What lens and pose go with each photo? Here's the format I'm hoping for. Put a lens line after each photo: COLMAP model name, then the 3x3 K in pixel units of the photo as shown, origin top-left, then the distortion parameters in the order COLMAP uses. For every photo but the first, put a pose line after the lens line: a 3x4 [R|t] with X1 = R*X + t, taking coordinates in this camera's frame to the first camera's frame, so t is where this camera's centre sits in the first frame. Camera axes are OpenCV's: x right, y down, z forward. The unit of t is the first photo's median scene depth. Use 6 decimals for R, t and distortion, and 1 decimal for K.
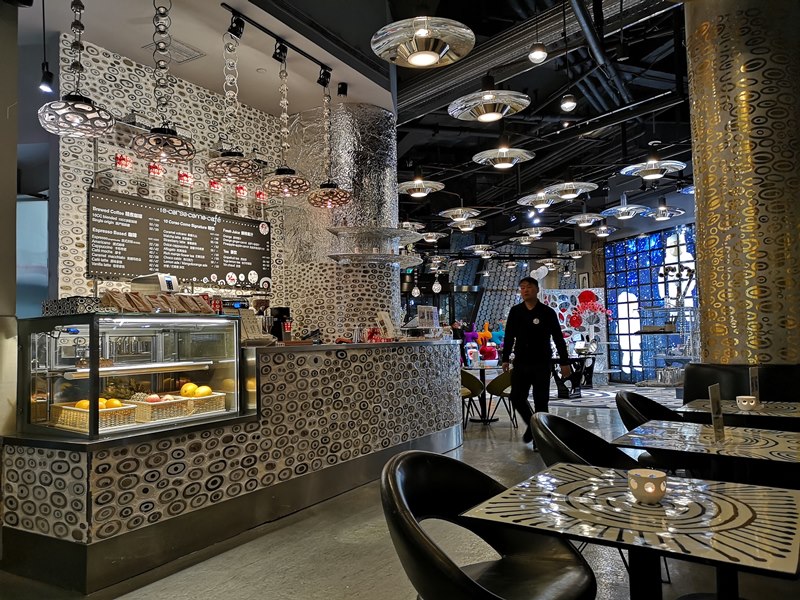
lens RADIAL K [[609.2, 0, 401.1], [0, 609.2, 297.3], [0, 0, 1]] dist [0.060502, -0.056249]
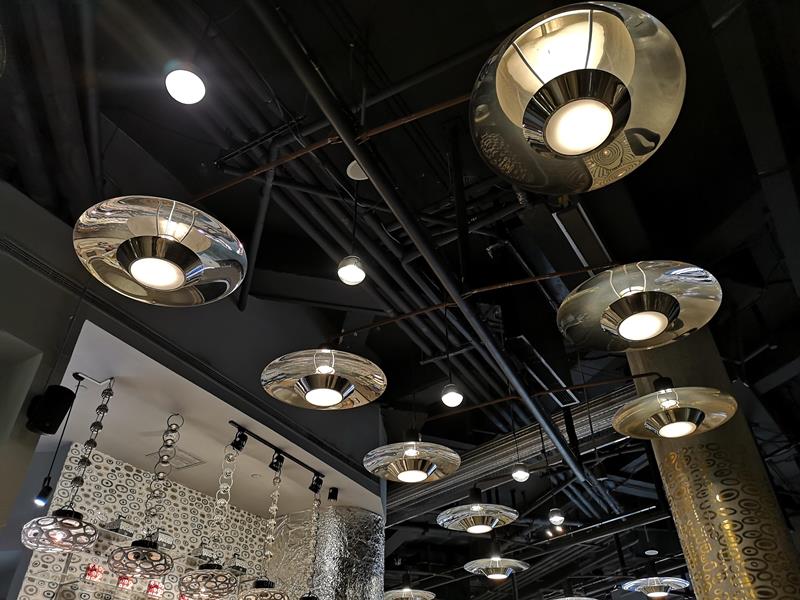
lens RADIAL K [[609.2, 0, 401.1], [0, 609.2, 297.3], [0, 0, 1]] dist [0.060502, -0.056249]
pose [[0.999574, 0.028165, 0.007630, 0.000315], [-0.018823, 0.822167, -0.568935, -0.035370], [-0.022297, 0.568549, 0.822347, -0.028407]]
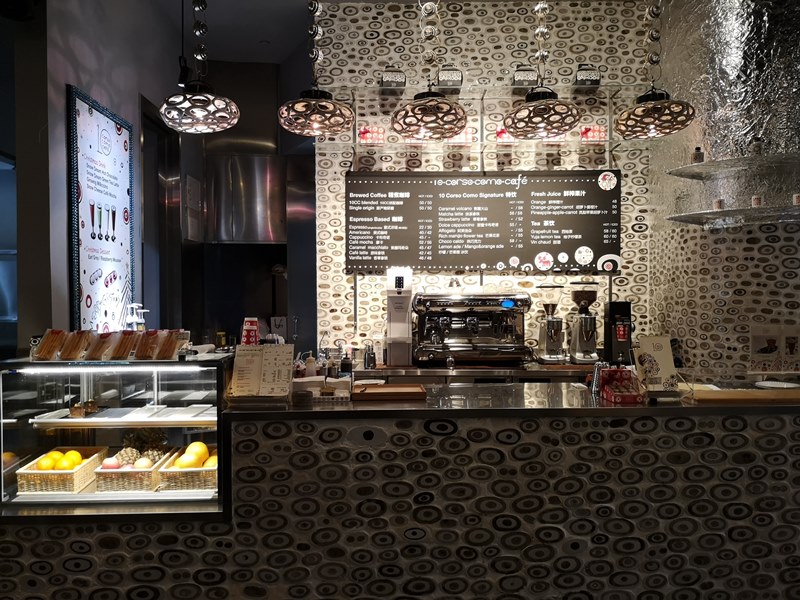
lens RADIAL K [[627.0, 0, 398.6], [0, 627.0, 303.9], [0, 0, 1]] dist [0.035169, -0.065661]
pose [[0.551124, 0.040767, -0.833427, 0.284574], [0.044055, 0.995991, 0.077852, -0.052657], [0.833259, -0.079622, 0.547119, 0.524628]]
